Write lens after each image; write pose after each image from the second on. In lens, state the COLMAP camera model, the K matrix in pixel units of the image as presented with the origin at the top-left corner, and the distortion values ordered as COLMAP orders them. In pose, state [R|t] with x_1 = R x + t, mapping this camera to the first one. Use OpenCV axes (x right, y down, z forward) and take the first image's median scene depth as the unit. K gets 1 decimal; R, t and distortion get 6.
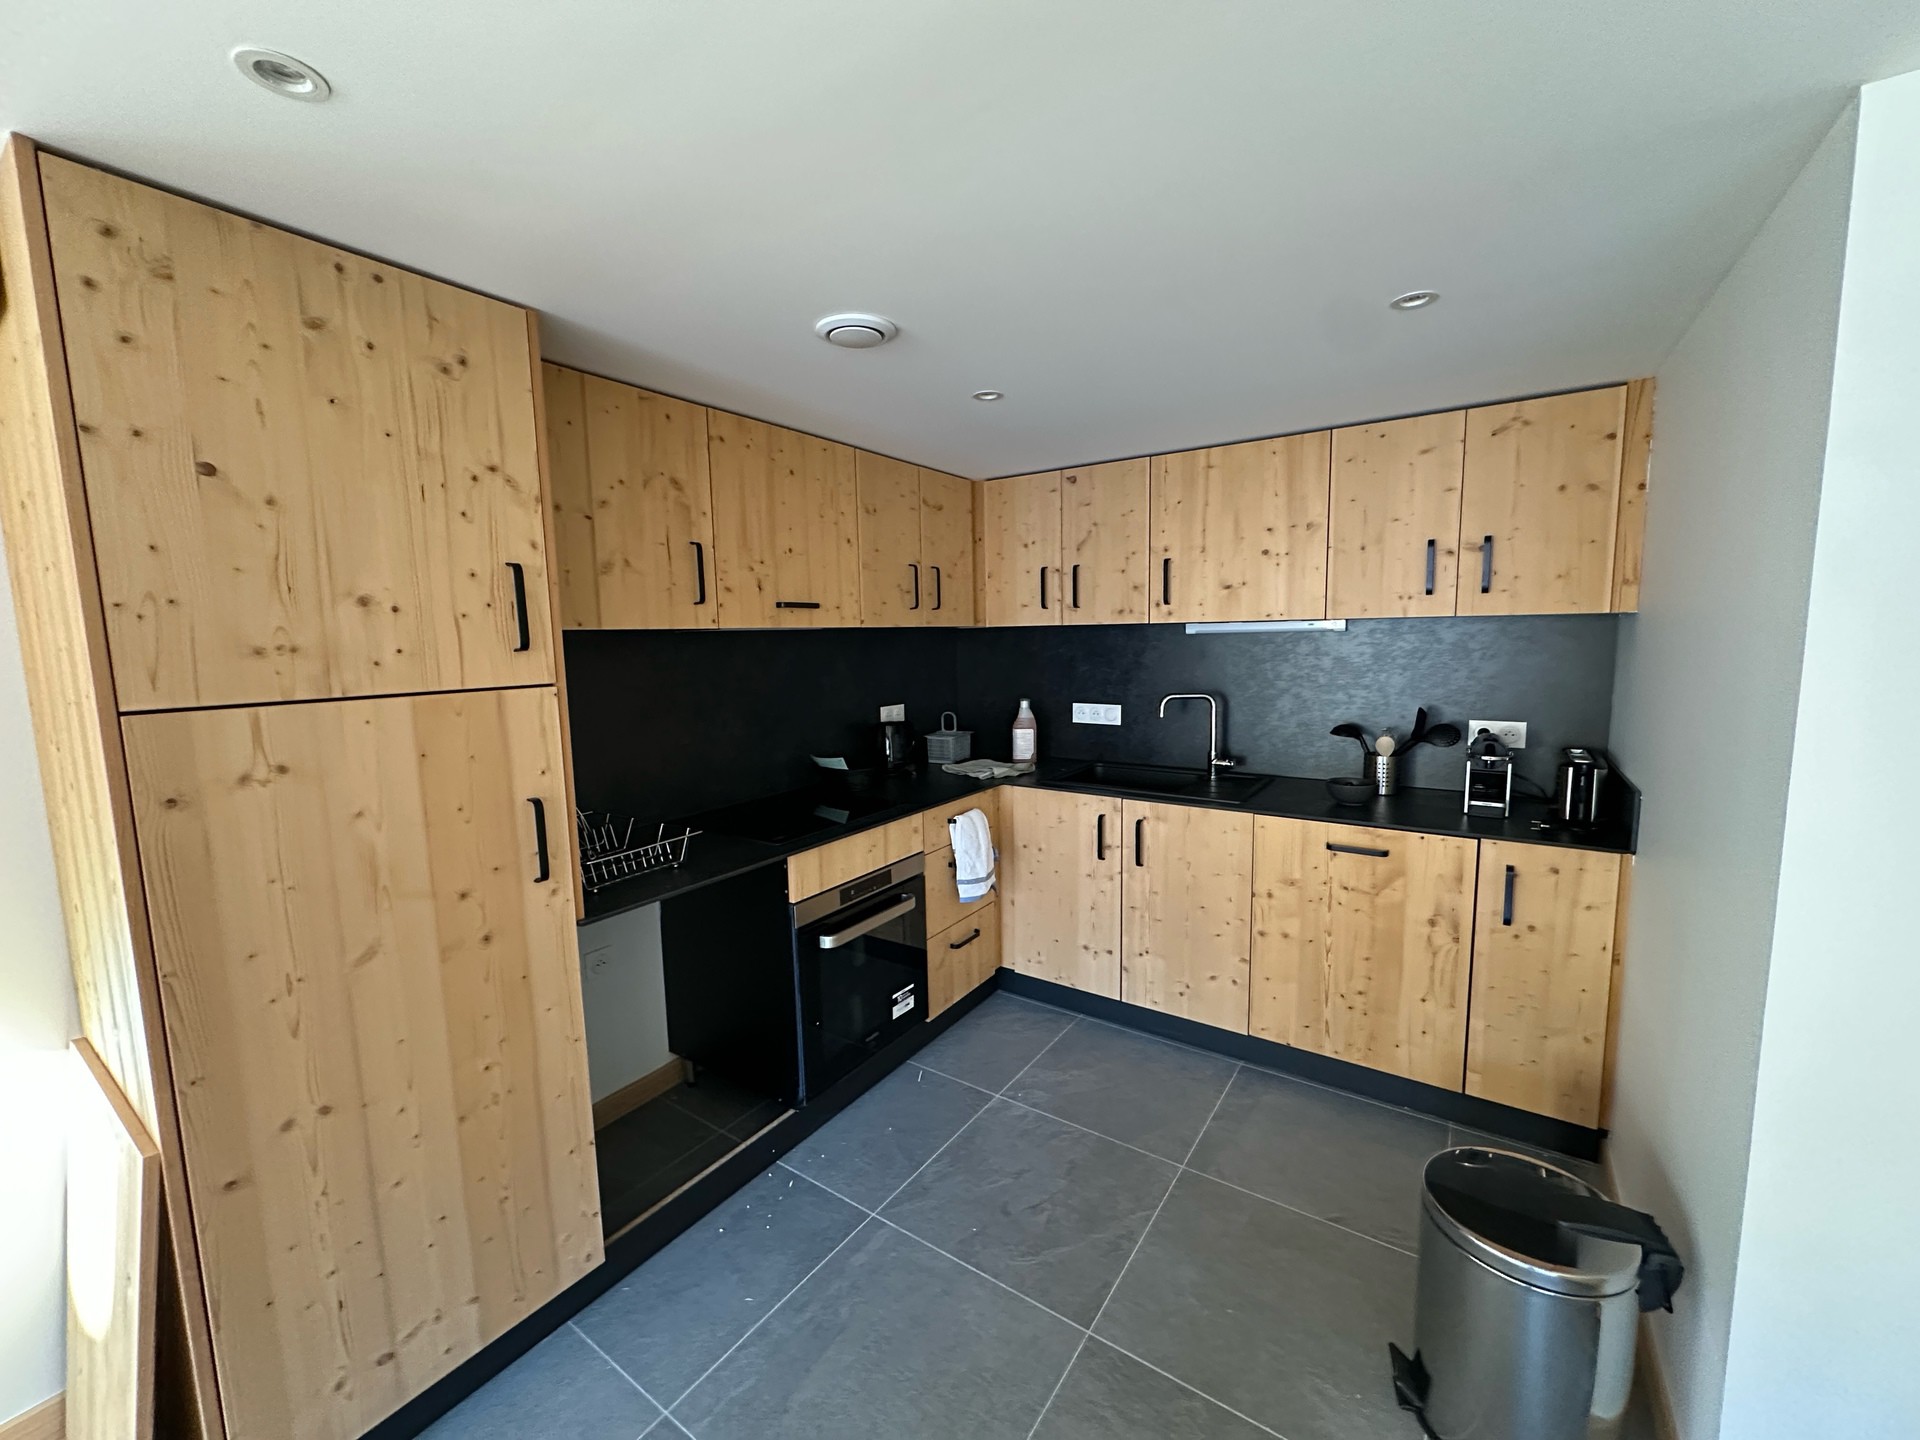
lens RADIAL K [[765.2, 0, 968.7], [0, 765.2, 717.1], [0, 0, 1]] dist [-0.004060, -0.000384]
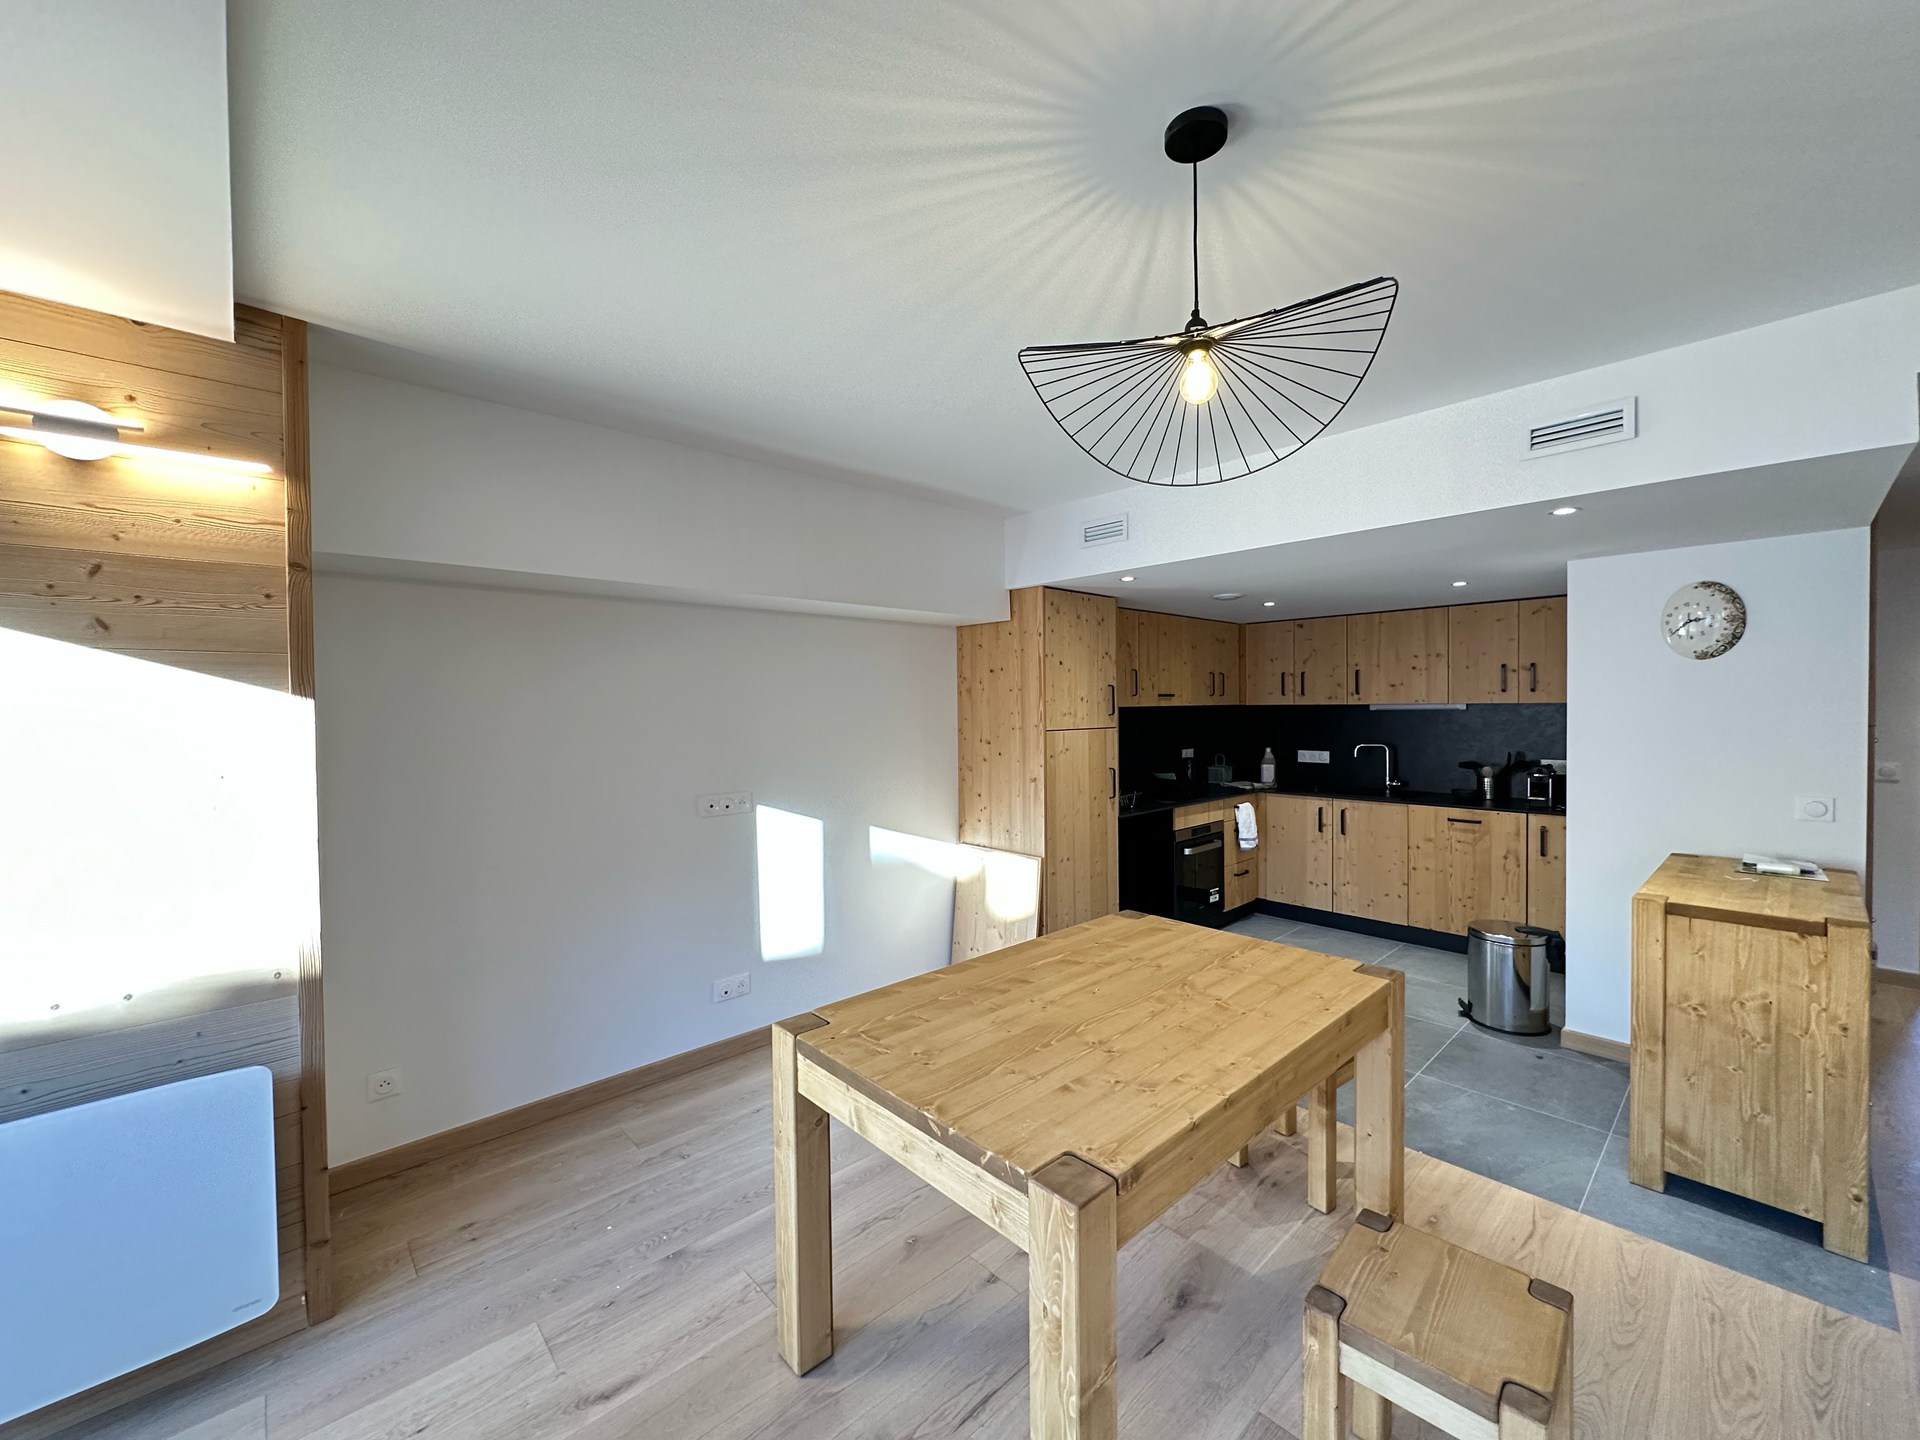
lens RADIAL K [[765.2, 0, 963.7], [0, 765.2, 717.1], [0, 0, 1]] dist [-0.004060, -0.000384]
pose [[0.974169, 0.011613, -0.225520, -0.268471], [-0.032024, 0.995688, -0.087058, 0.105707], [0.223537, 0.092031, 0.970341, -1.069956]]
